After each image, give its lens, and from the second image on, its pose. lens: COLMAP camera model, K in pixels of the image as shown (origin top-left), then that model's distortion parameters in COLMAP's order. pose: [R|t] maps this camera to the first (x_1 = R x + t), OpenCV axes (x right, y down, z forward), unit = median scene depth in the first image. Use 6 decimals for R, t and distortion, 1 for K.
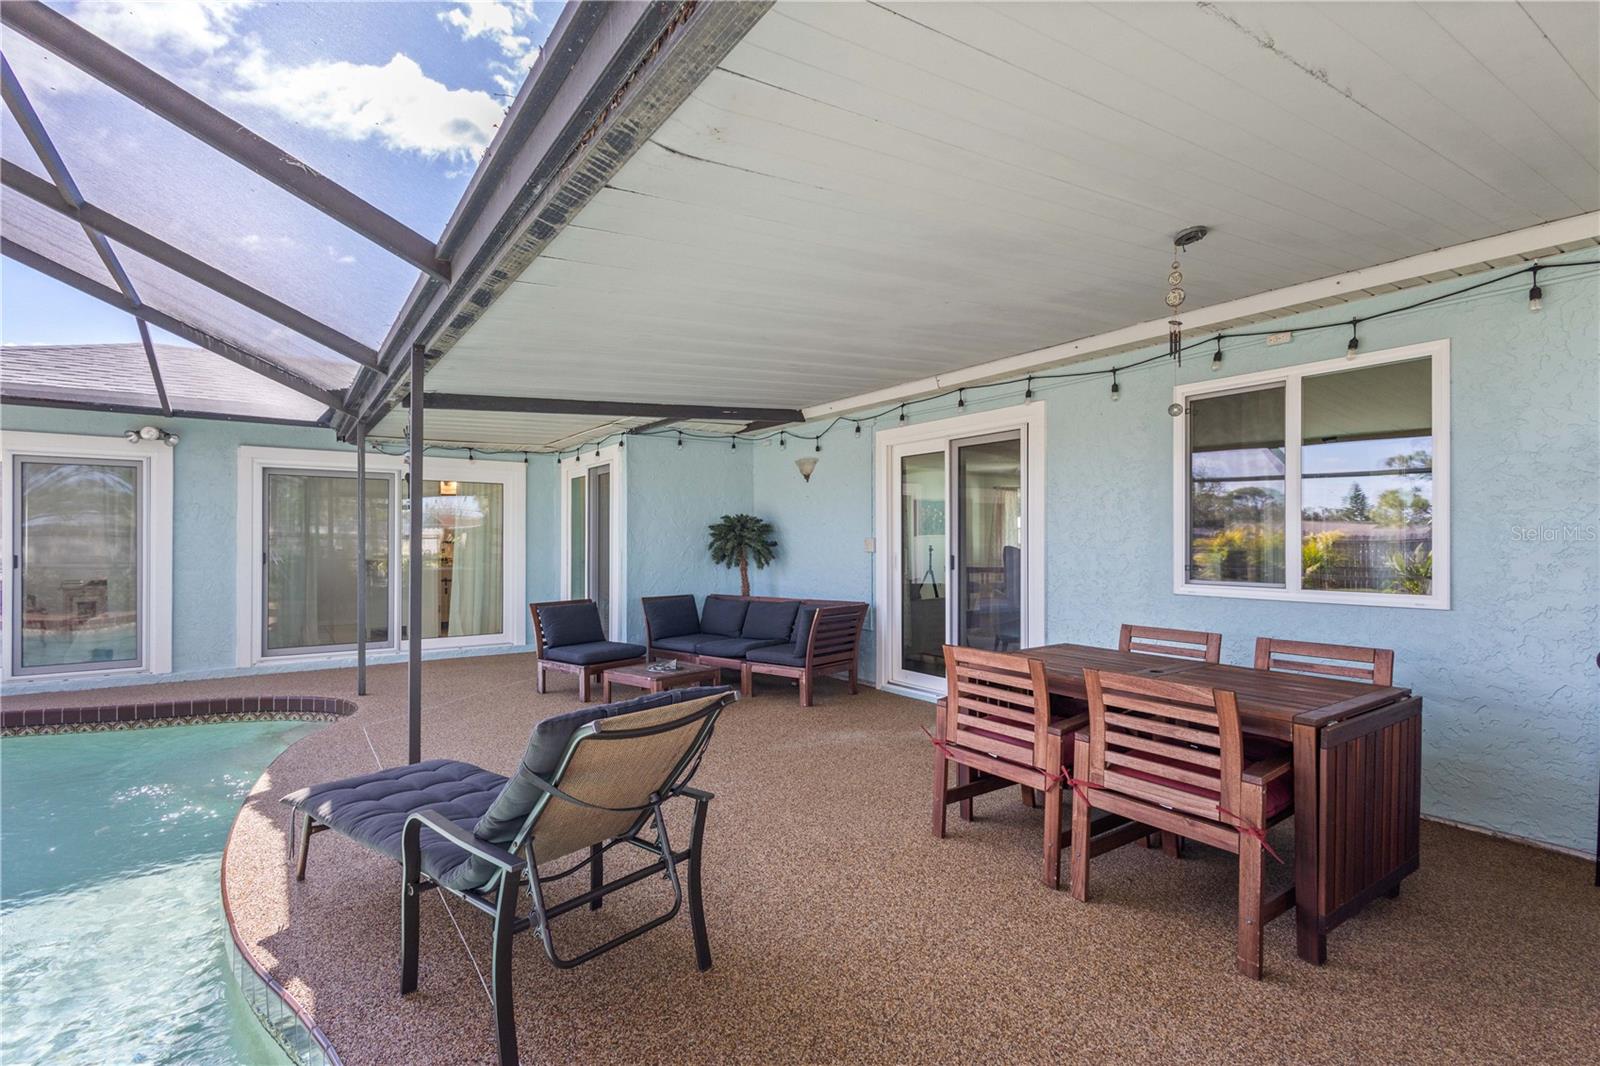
lens RADIAL K [[755.5, 0, 789.6], [0, 755.5, 536.3], [0, 0, 1]] dist [0.014122, -0.004089]
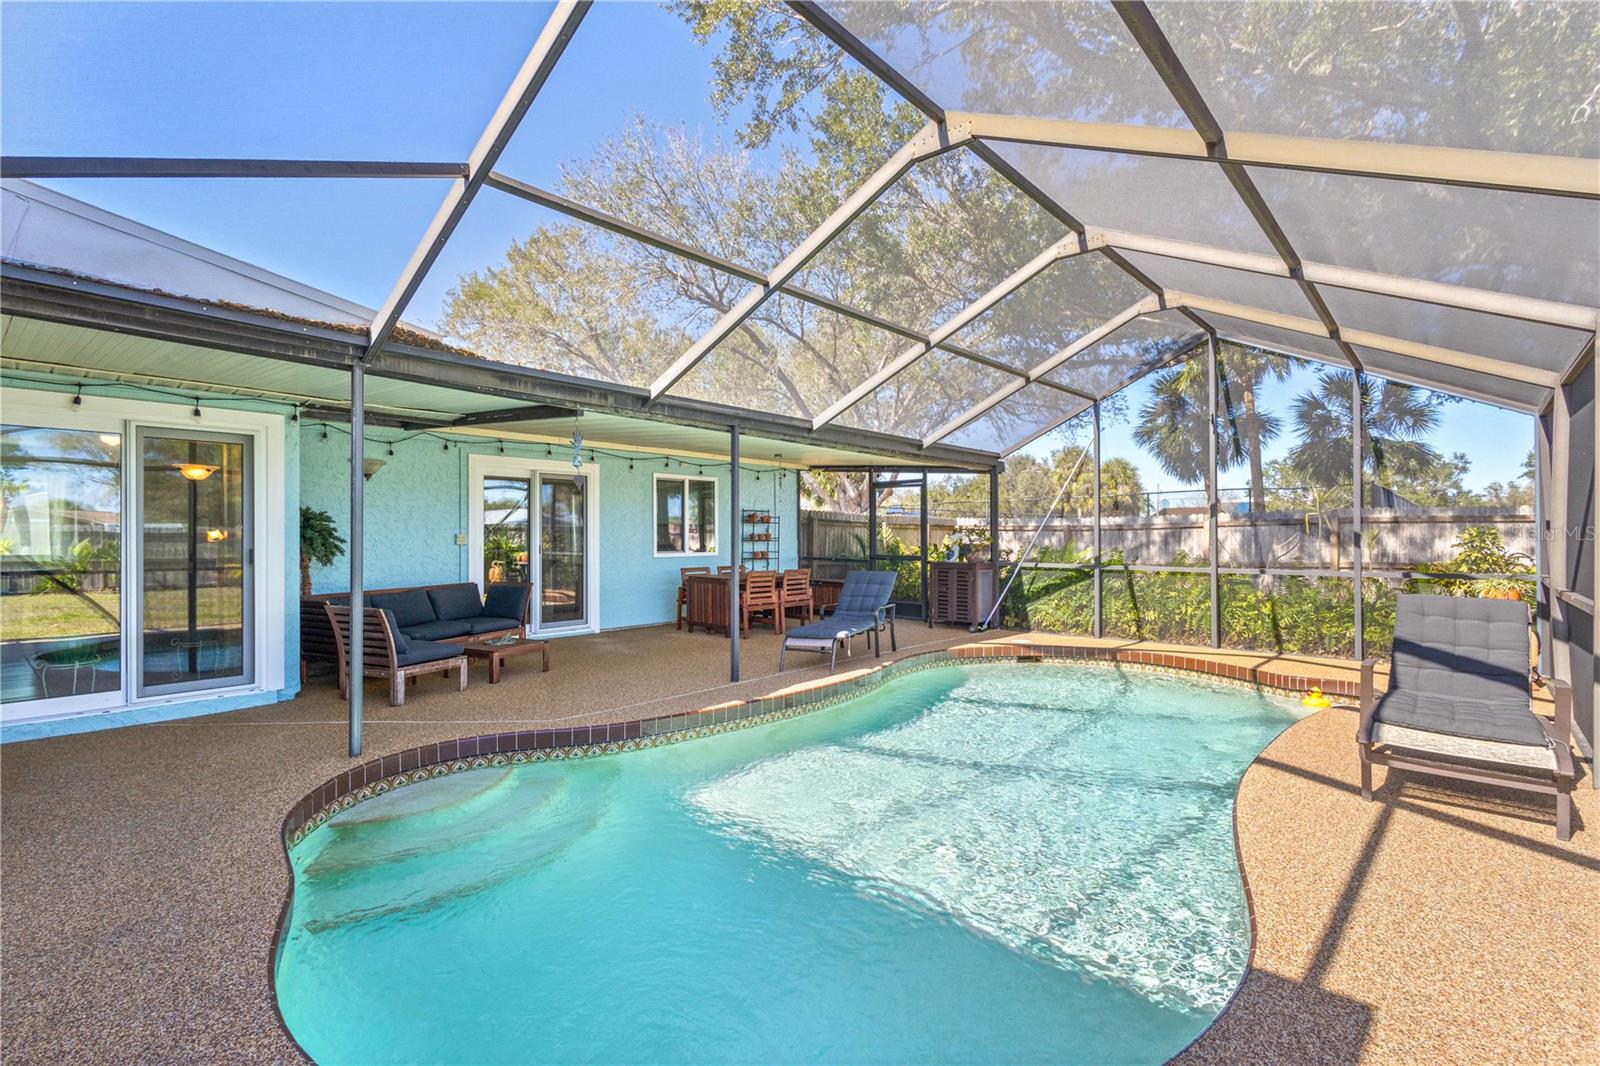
lens RADIAL K [[755.5, 0, 806.7], [0, 755.5, 534.6], [0, 0, 1]] dist [0.014122, -0.004089]
pose [[-0.256009, -0.003609, 0.966668, -1.371608], [-0.010051, 0.999949, 0.001071, -0.002704], [-0.966622, -0.009442, -0.256032, 0.790140]]
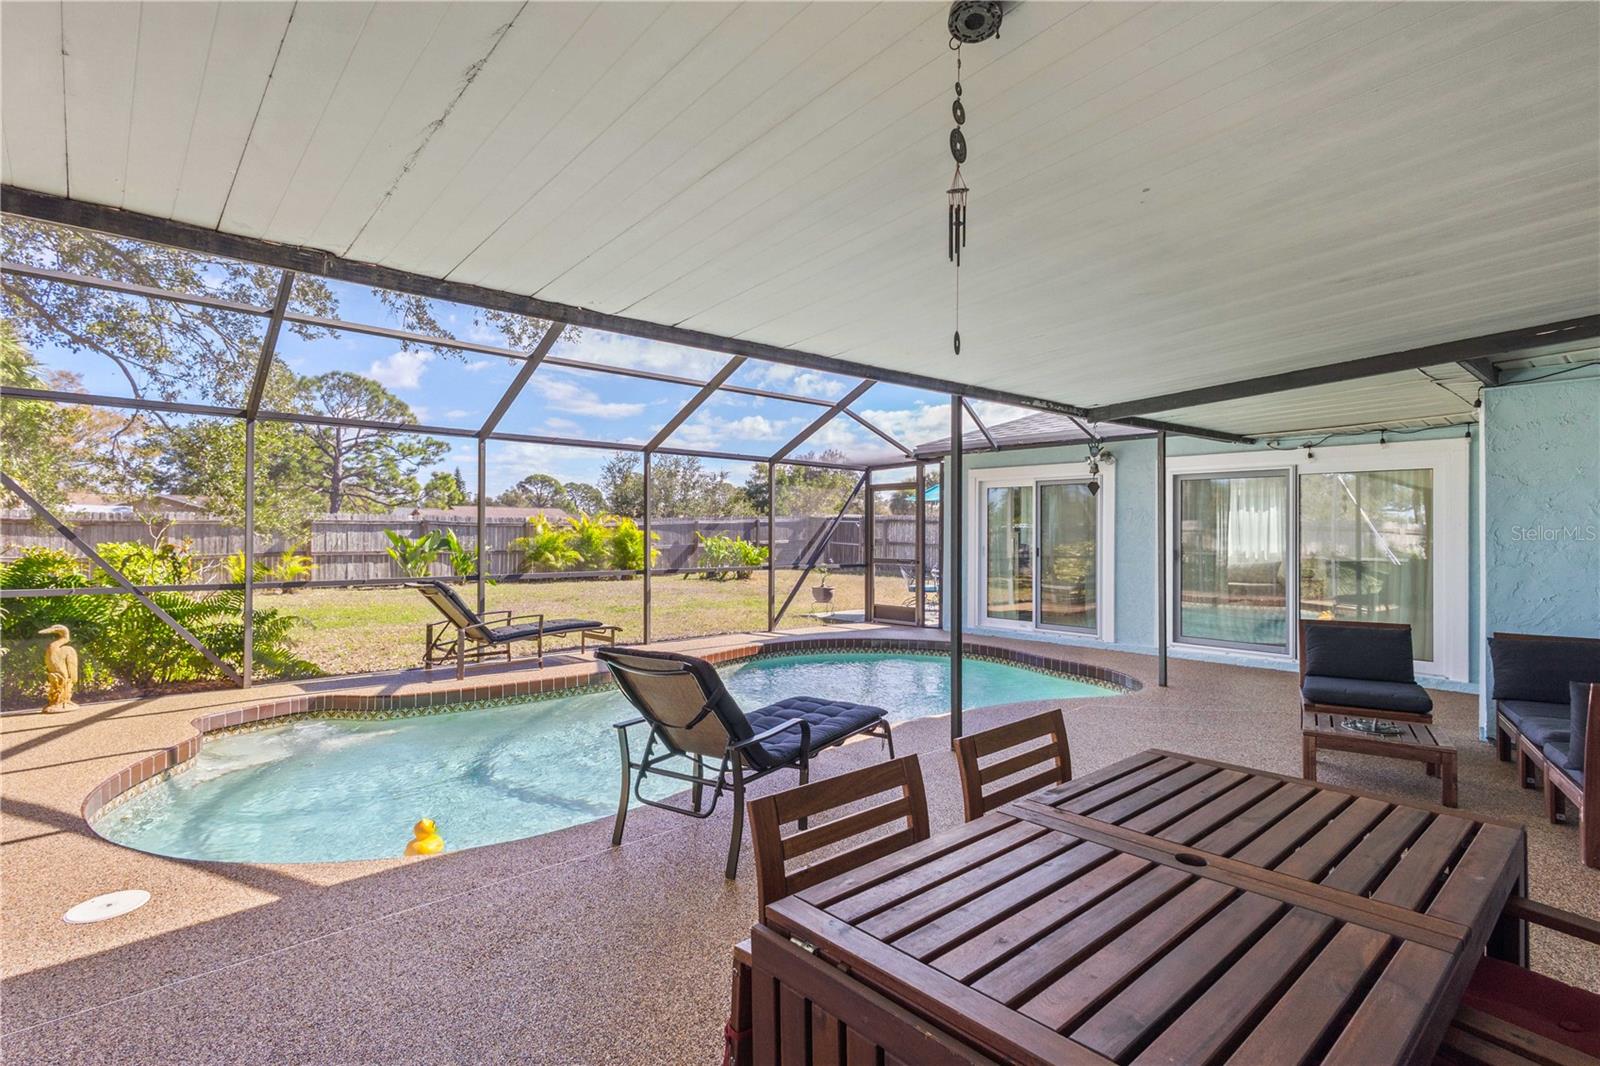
lens RADIAL K [[776.8, 0, 800.3], [0, 776.8, 533.3], [0, 0, 1]] dist [0.012353, -0.002013]
pose [[0.137491, 0.003782, -0.990496, 0.513630], [0.004253, 0.999981, 0.004409, -0.014818], [0.990494, -0.004819, 0.137473, 0.385811]]
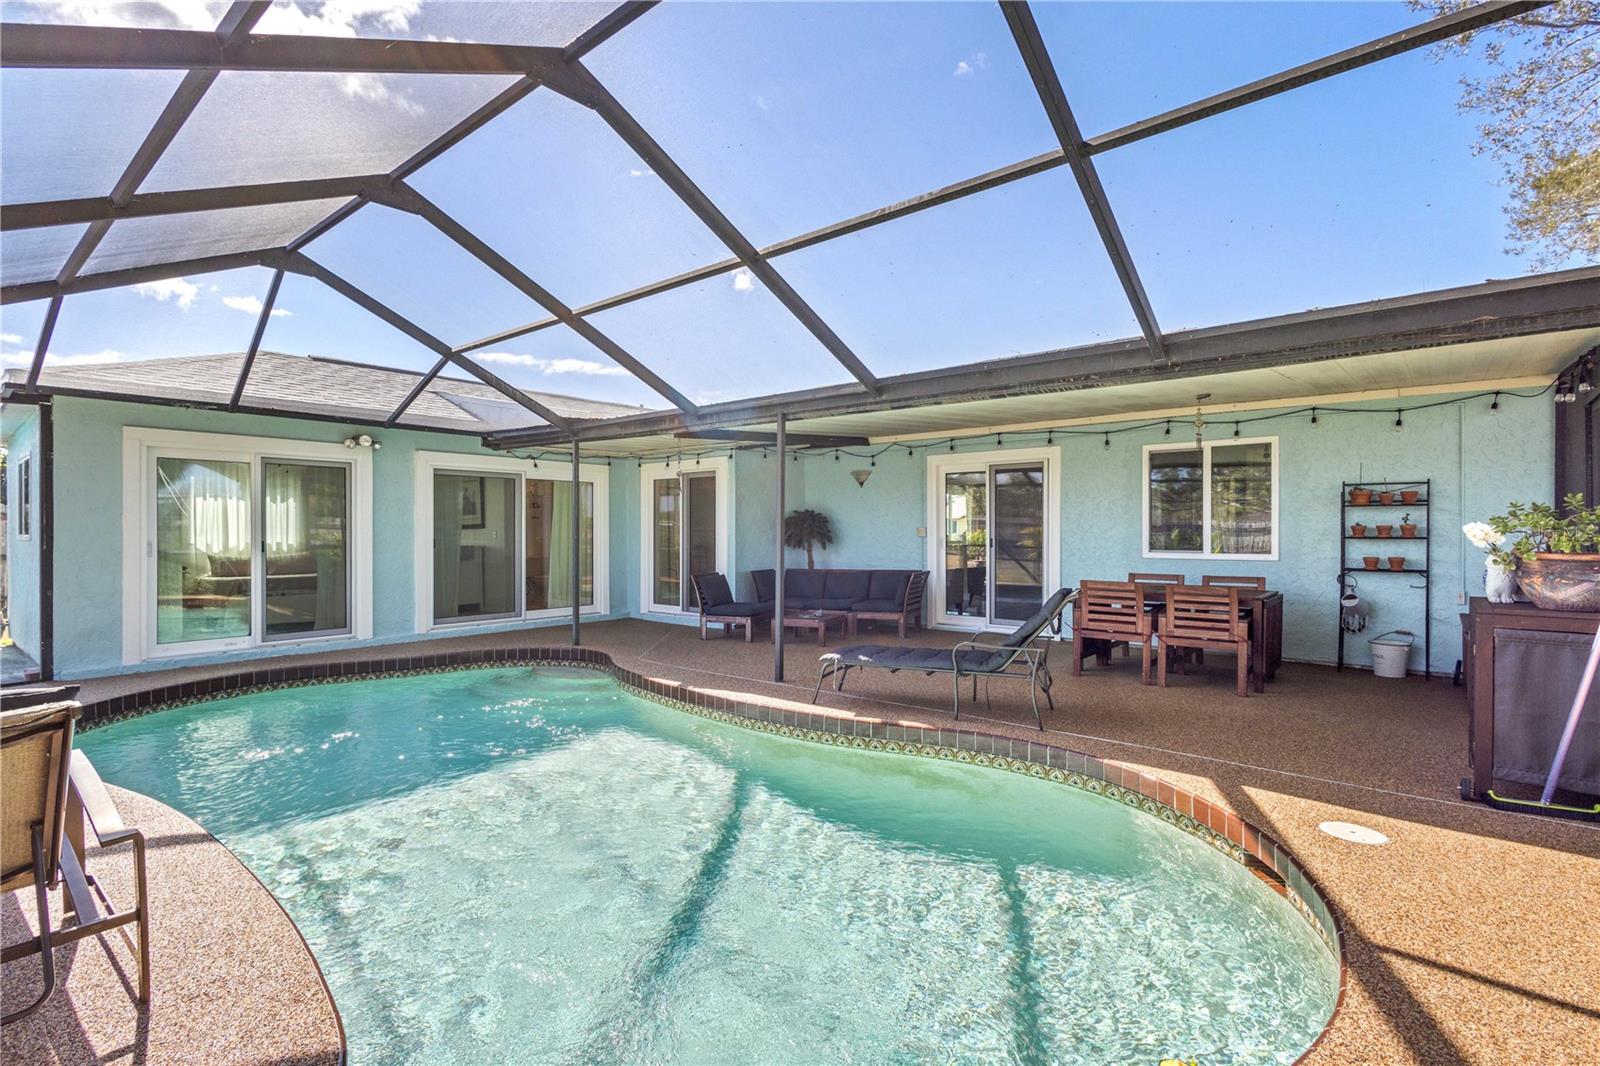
lens RADIAL K [[755.5, 0, 799.3], [0, 755.5, 531.7], [0, 0, 1]] dist [0.014122, -0.004089]
pose [[0.964199, -0.000962, 0.265178, -0.542397], [-0.001324, 0.999963, 0.008445, -0.001258], [-0.265176, -0.008494, 0.964163, -0.383417]]
